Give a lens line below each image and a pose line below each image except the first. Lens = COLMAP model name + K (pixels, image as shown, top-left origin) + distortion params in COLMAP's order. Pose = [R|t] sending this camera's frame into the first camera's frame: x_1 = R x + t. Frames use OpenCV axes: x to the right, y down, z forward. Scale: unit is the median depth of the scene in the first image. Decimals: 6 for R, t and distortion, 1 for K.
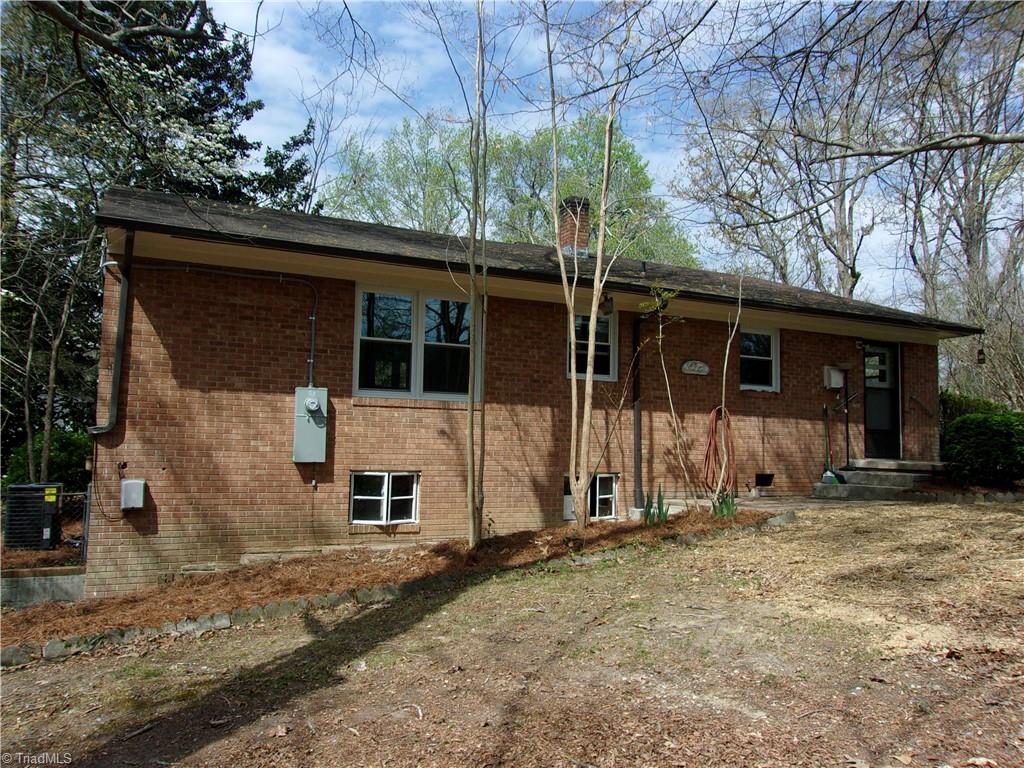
lens RADIAL K [[806.8, 0, 507.1], [0, 806.8, 387.3], [0, 0, 1]] dist [0.002211, 0.005713]
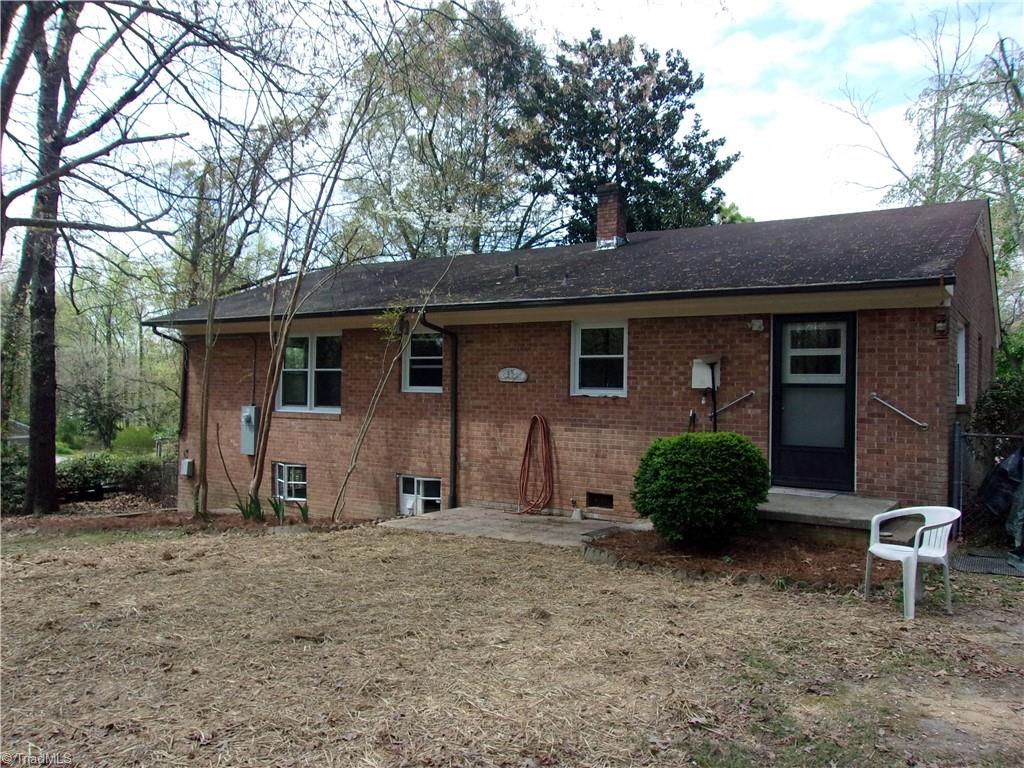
lens RADIAL K [[806.8, 0, 507.1], [0, 806.8, 387.3], [0, 0, 1]] dist [0.002211, 0.005713]
pose [[0.502809, -0.016194, -0.864246, 1.200753], [0.056579, 0.998297, 0.014211, -0.026699], [0.862544, -0.056044, 0.502869, 0.582798]]
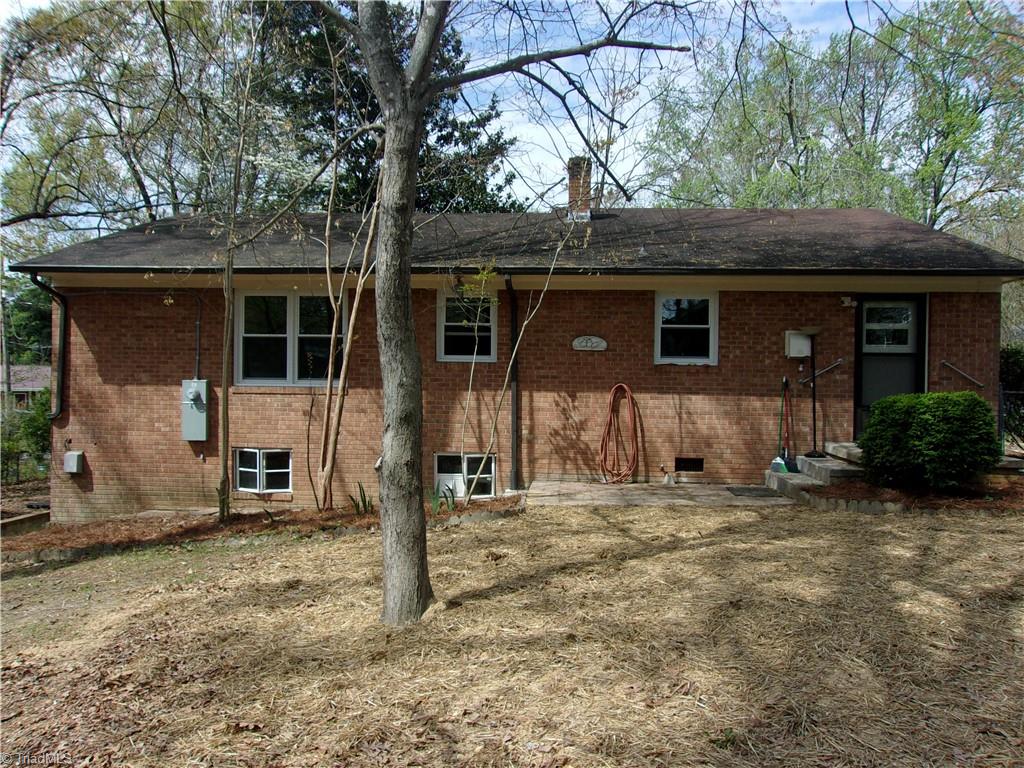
lens RADIAL K [[806.8, 0, 507.1], [0, 806.8, 387.3], [0, 0, 1]] dist [0.002211, 0.005713]
pose [[0.860406, -0.002047, -0.509606, 0.713106], [0.042328, 0.996824, 0.067462, -0.046153], [0.507849, -0.079615, 0.857759, 0.165187]]
